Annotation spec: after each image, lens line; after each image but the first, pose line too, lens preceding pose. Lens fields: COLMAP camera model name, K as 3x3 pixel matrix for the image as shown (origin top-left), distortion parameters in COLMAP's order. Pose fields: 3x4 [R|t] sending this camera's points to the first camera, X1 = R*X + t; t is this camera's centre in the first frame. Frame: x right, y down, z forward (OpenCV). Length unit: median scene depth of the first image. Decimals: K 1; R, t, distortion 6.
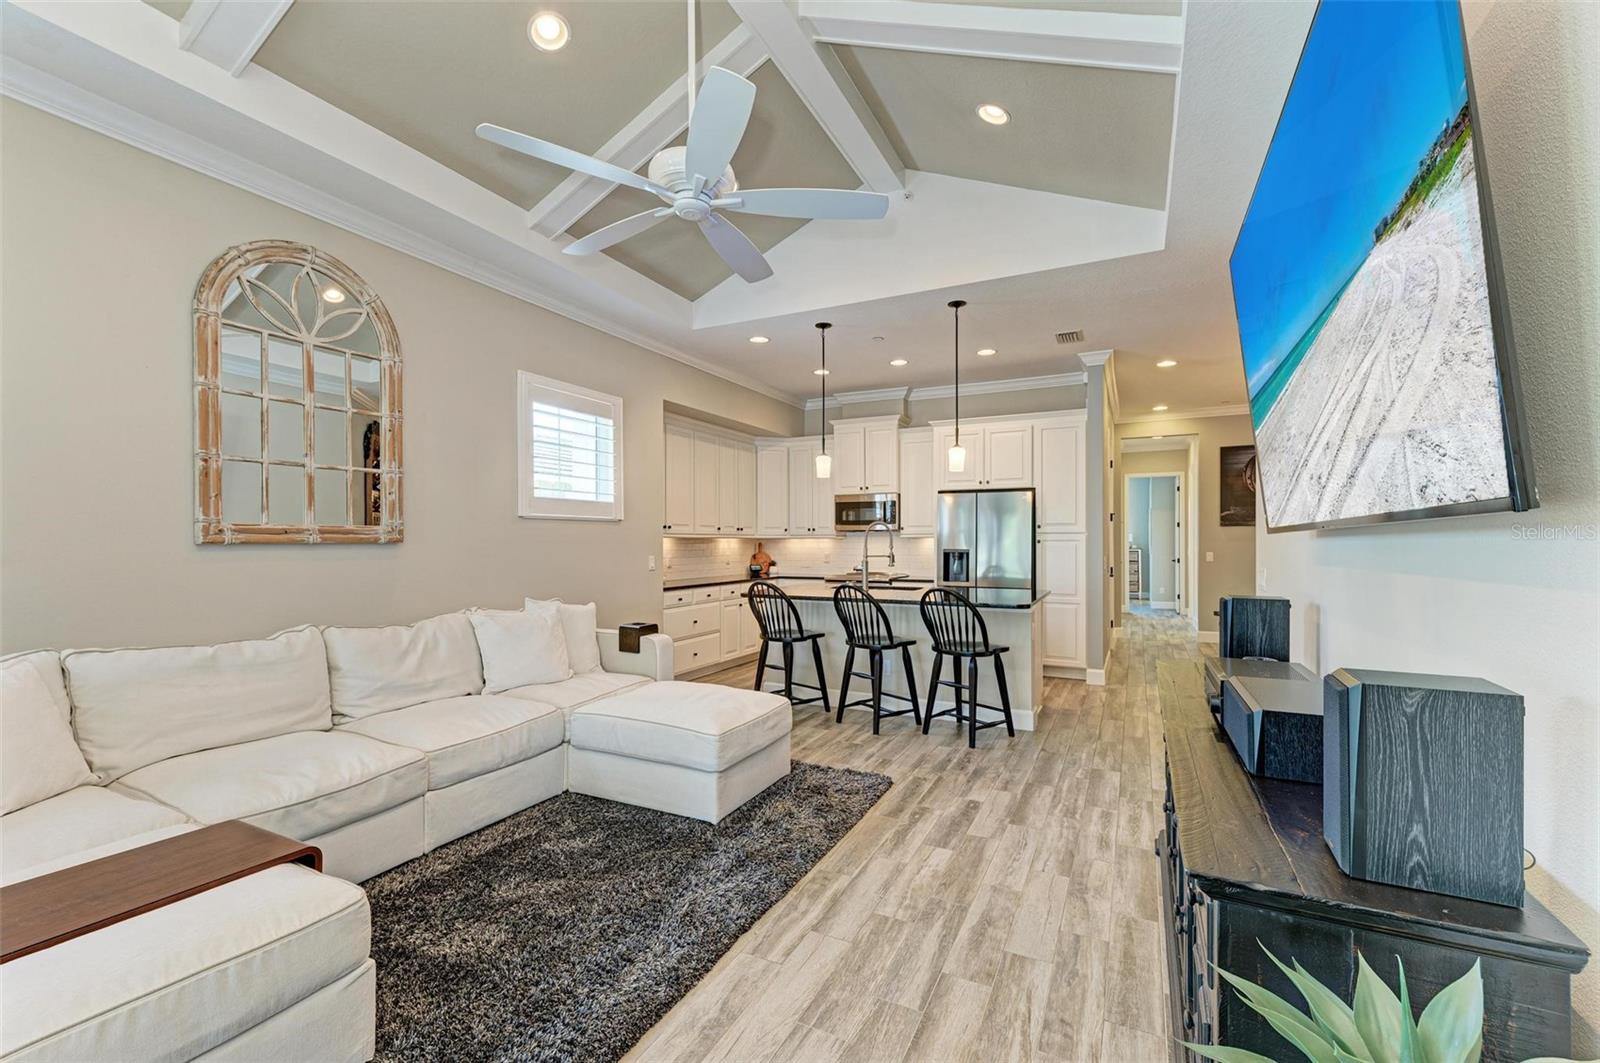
lens RADIAL K [[671.9, 0, 801.6], [0, 671.9, 540.5], [0, 0, 1]] dist [0.018231, 0.000006]
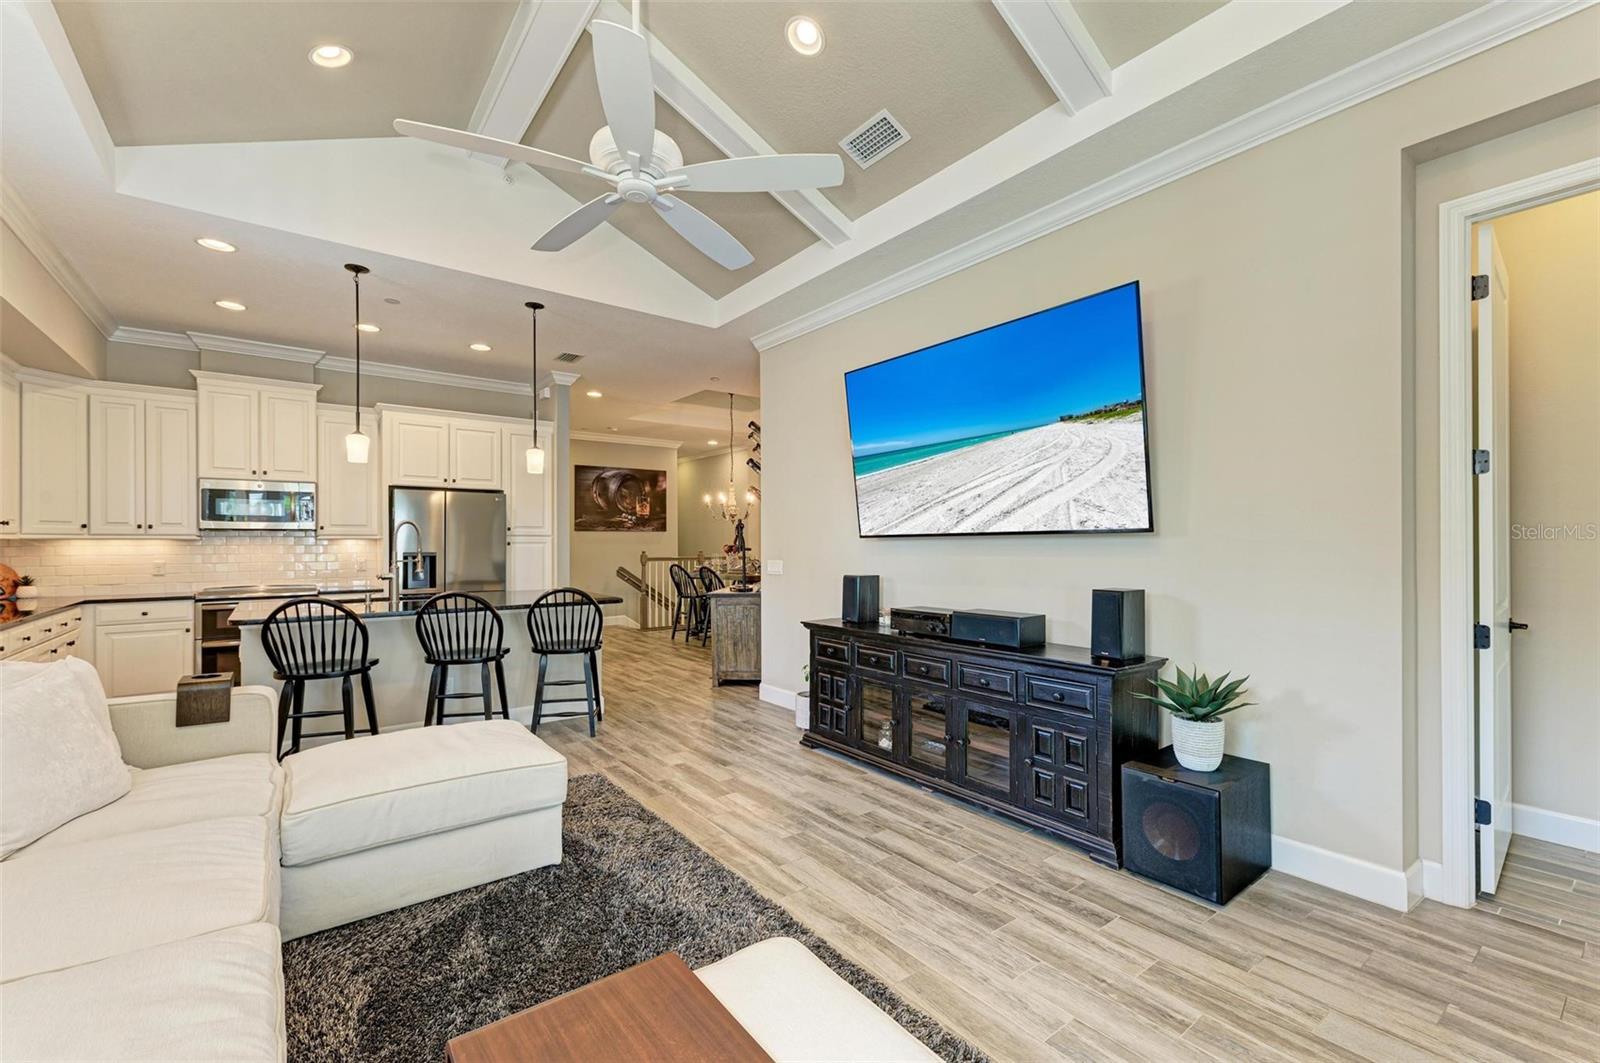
lens RADIAL K [[671.9, 0, 801.6], [0, 671.9, 540.5], [0, 0, 1]] dist [0.018231, 0.000006]
pose [[0.444561, 0.002801, 0.895744, -0.682876], [0.000906, 0.999993, -0.003577, 0.001061], [-0.895748, 0.002402, 0.444555, 0.279571]]
